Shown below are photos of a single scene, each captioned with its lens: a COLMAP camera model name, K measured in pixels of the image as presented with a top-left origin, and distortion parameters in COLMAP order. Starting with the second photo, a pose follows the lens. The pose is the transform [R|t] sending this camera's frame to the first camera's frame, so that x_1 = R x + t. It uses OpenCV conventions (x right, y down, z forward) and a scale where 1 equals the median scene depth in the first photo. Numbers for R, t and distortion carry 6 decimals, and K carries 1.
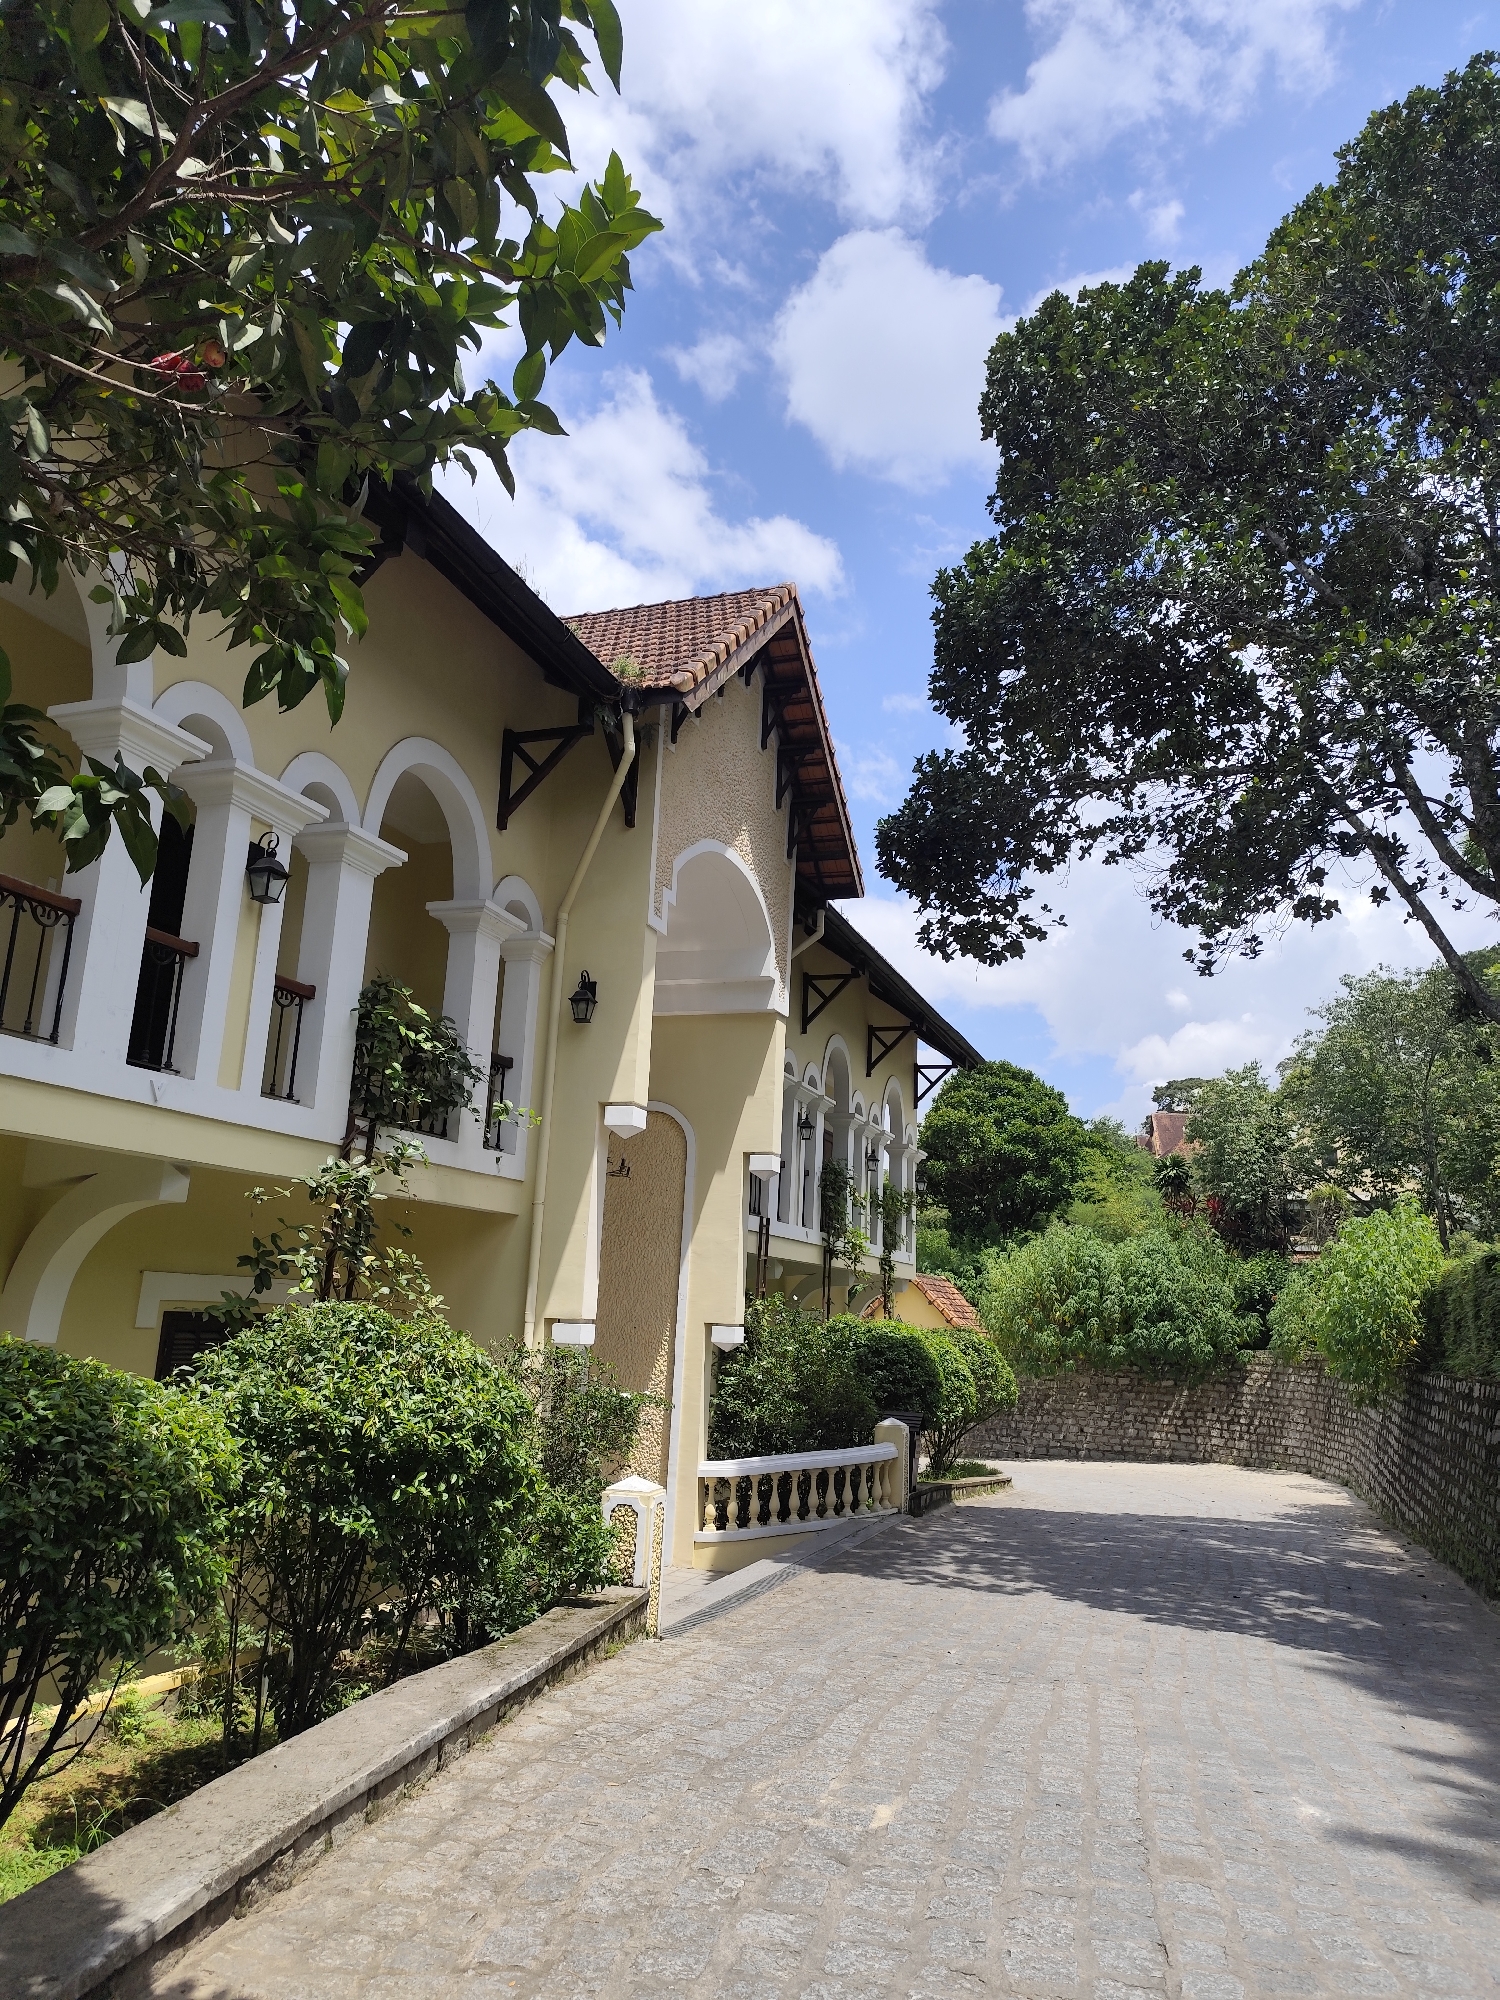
lens RADIAL K [[1266.2, 0, 750.0], [0, 1266.2, 1000.0], [0, 0, 1]] dist [-0.002959, -0.123062]
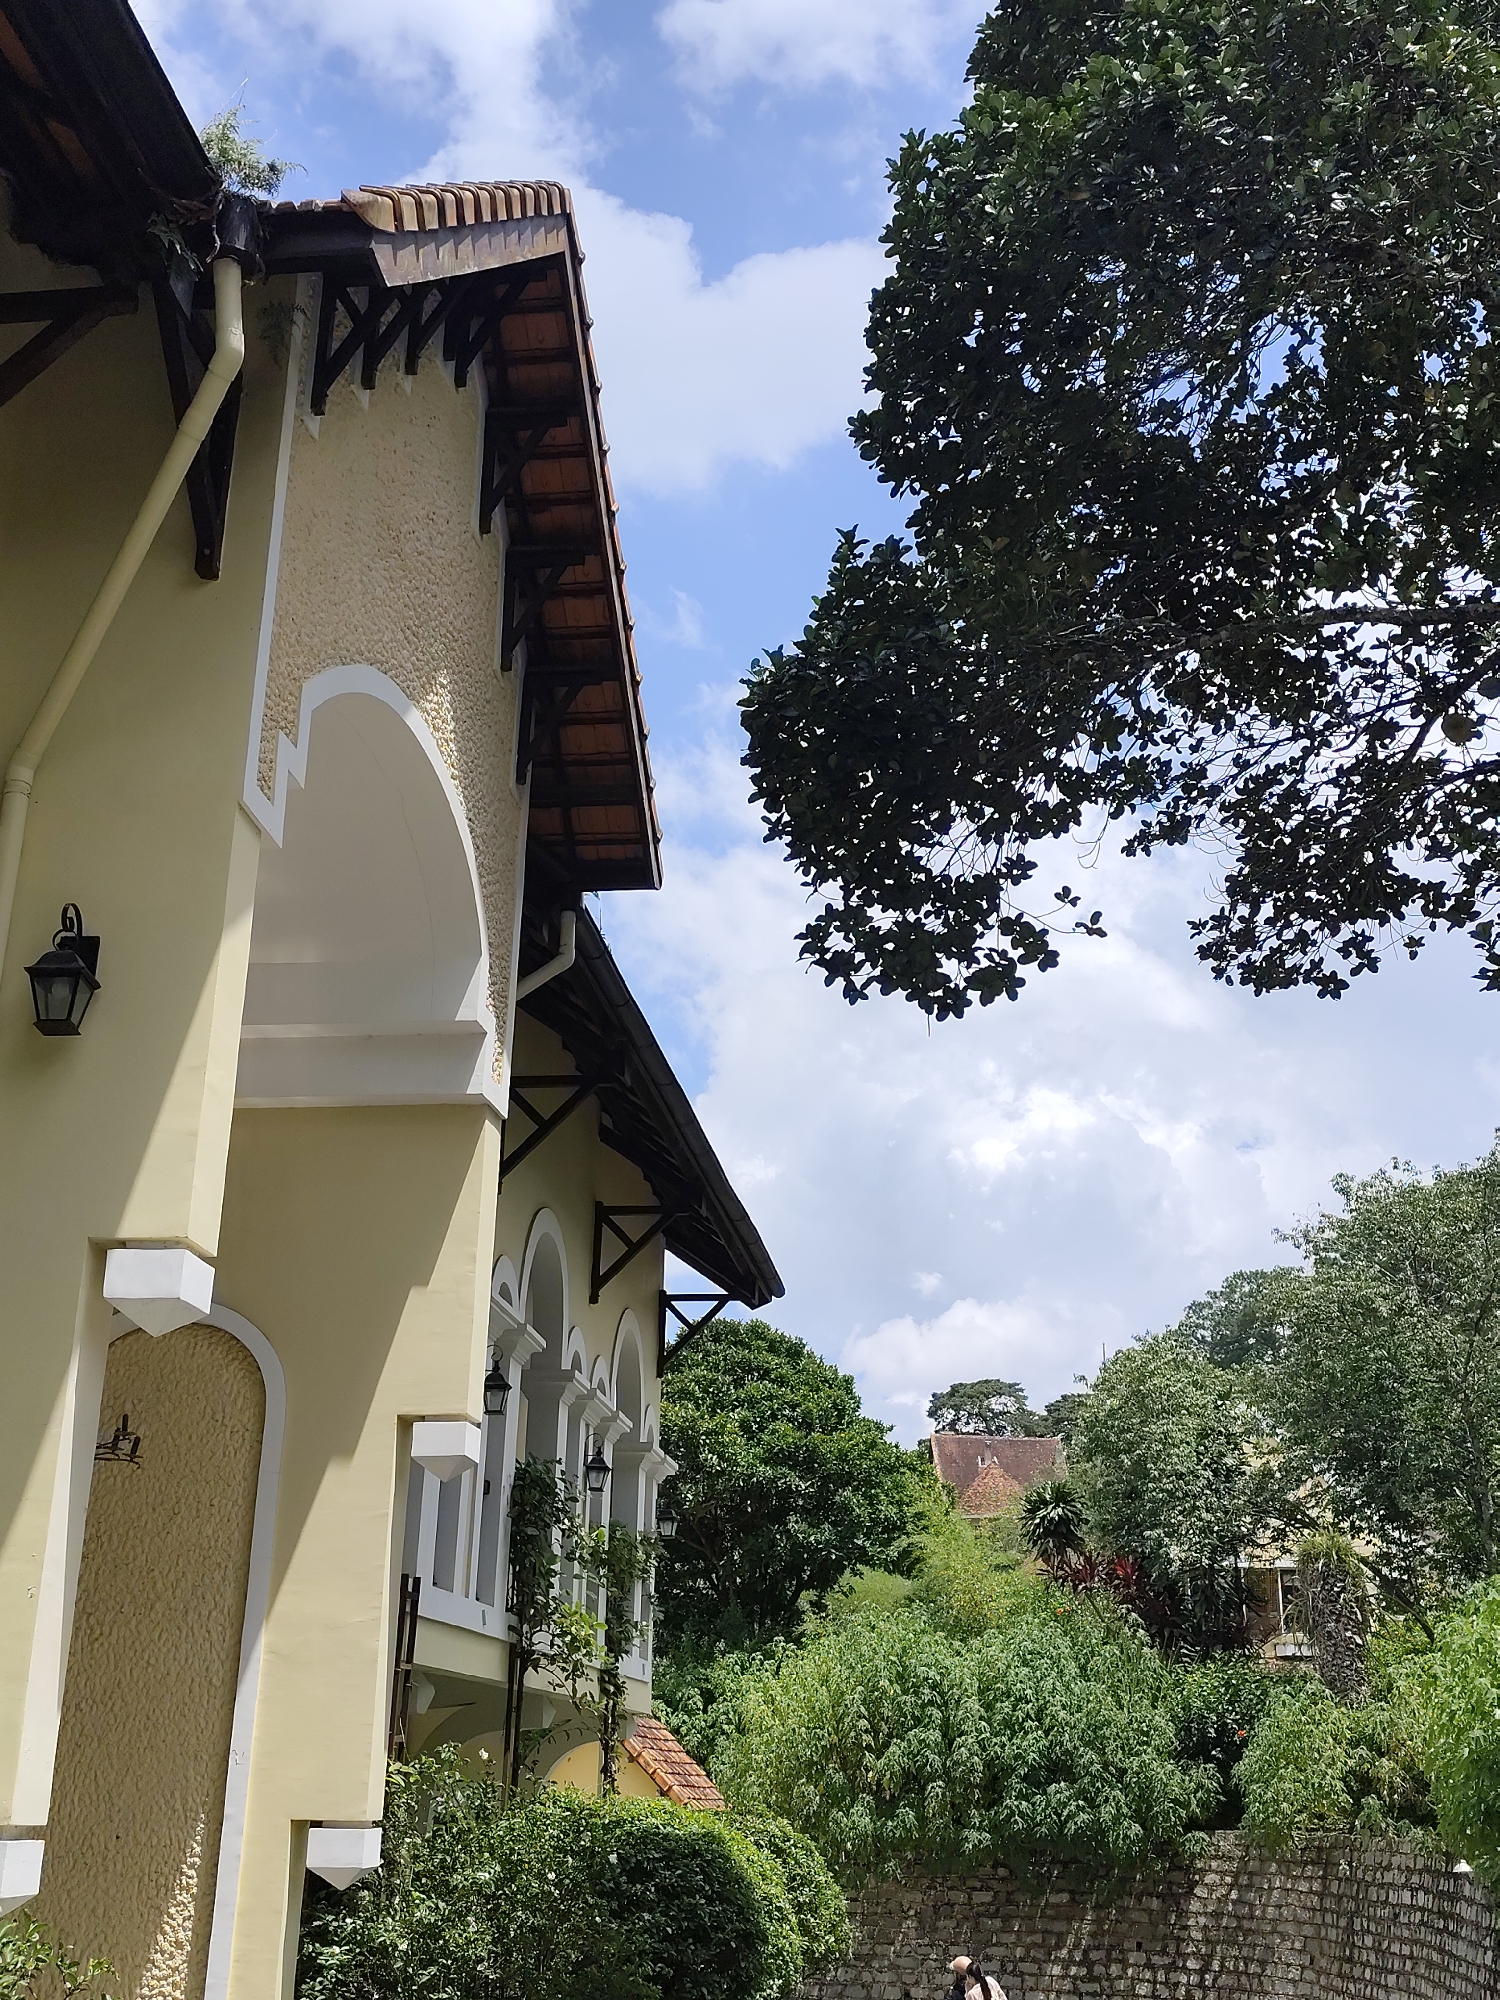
lens RADIAL K [[2045.3, 0, 750.0], [0, 2045.3, 1000.0], [0, 0, 1]] dist [0.081535, -0.235929]
pose [[0.975176, 0.049333, 0.215865, -0.034225], [-0.023227, 0.992277, -0.121846, 0.043976], [-0.220209, 0.113807, 0.968791, 0.187676]]
